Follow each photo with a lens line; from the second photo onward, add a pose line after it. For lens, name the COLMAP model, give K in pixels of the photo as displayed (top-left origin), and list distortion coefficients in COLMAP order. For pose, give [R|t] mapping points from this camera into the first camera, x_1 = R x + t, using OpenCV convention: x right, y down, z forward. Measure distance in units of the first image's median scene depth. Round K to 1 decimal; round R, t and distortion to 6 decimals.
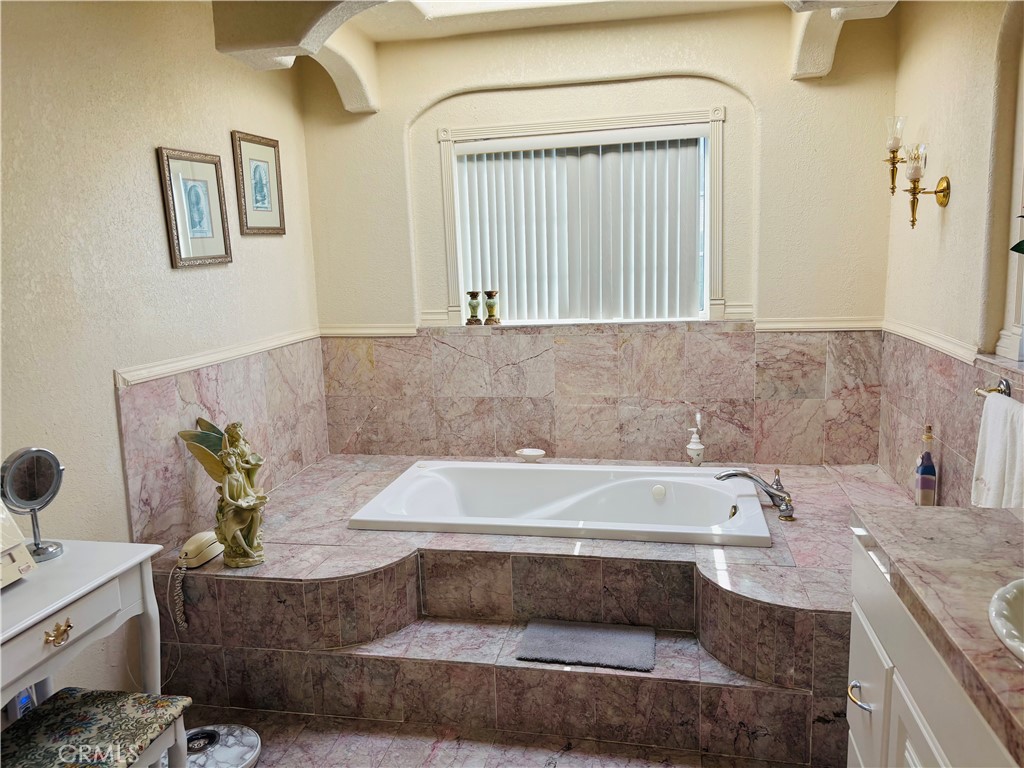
lens RADIAL K [[780.9, 0, 509.6], [0, 780.9, 381.9], [0, 0, 1]] dist [0.067227, -0.067548]
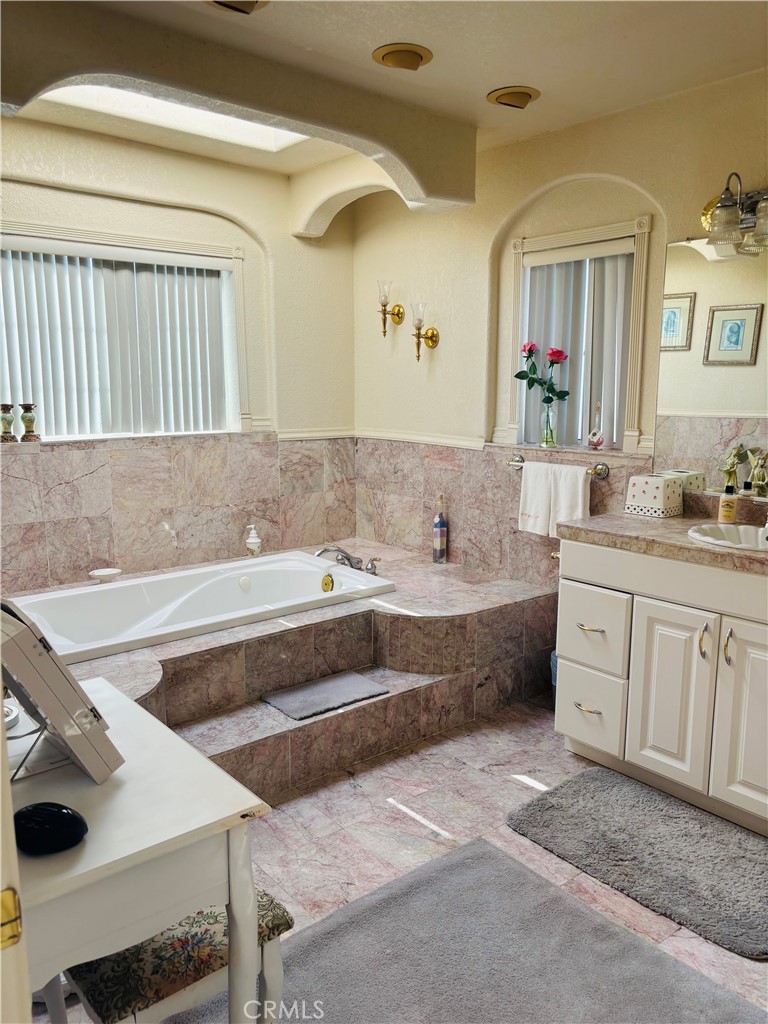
lens RADIAL K [[780.9, 0, 393.3], [0, 780.9, 517.4], [0, 0, 1]] dist [0.067227, -0.067548]
pose [[0.613865, -0.100134, 0.783034, -0.537021], [0.103584, 0.993563, 0.045852, 0.016574], [-0.782585, 0.052963, 0.620286, 0.123293]]
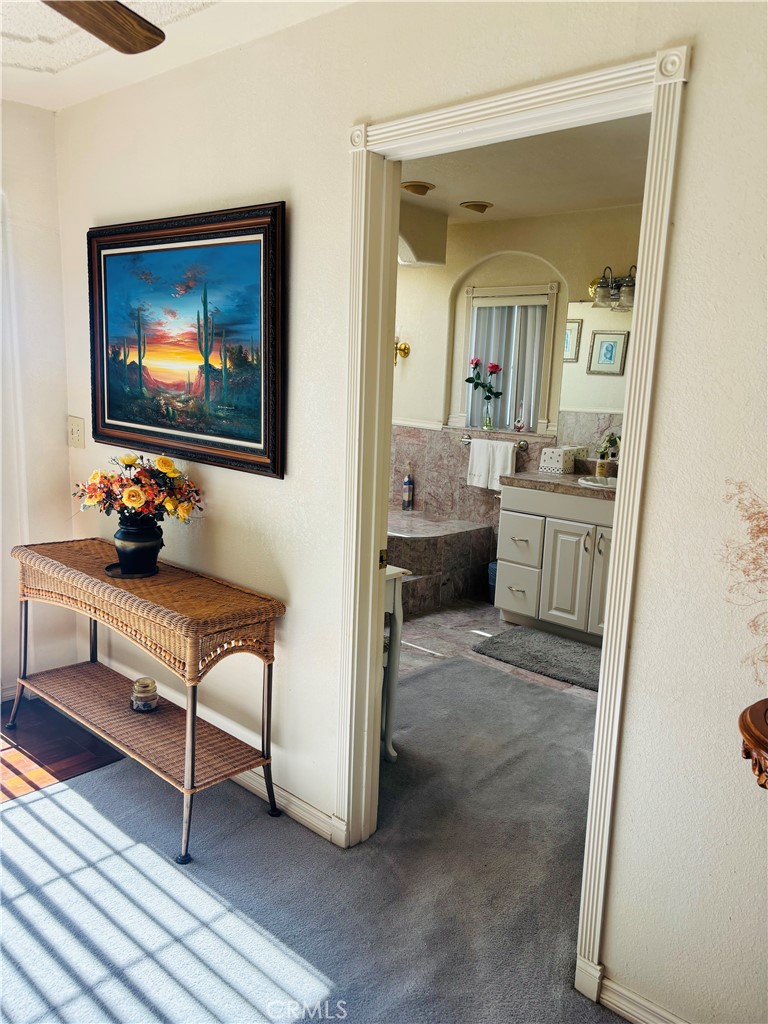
lens RADIAL K [[782.5, 0, 389.8], [0, 782.5, 511.4], [0, 0, 1]] dist [0.187353, -0.238338]
pose [[0.501686, -0.097691, 0.859516, -1.034945], [0.083258, 0.994443, 0.064430, 0.037895], [-0.861034, 0.039238, 0.507031, -0.013879]]
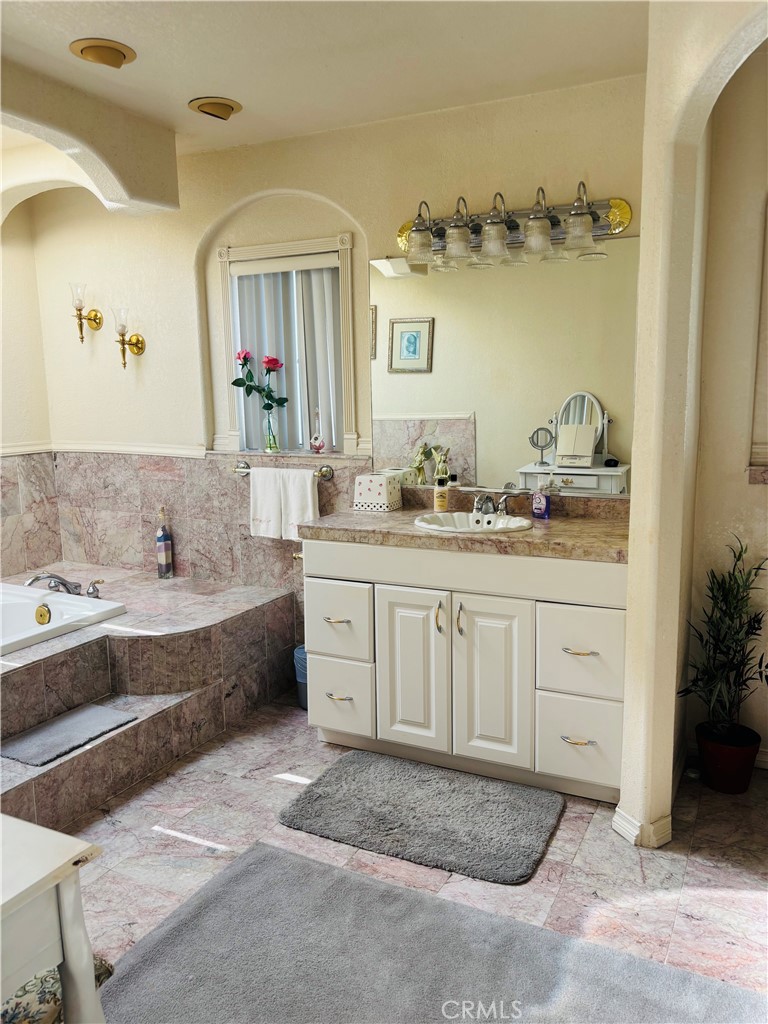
lens RADIAL K [[780.9, 0, 393.3], [0, 780.9, 517.4], [0, 0, 1]] dist [0.067227, -0.067548]
pose [[0.251995, -0.129296, 0.959052, -0.577590], [0.161983, 0.982688, 0.089921, 0.010772], [-0.954076, 0.132690, 0.268576, 0.170001]]
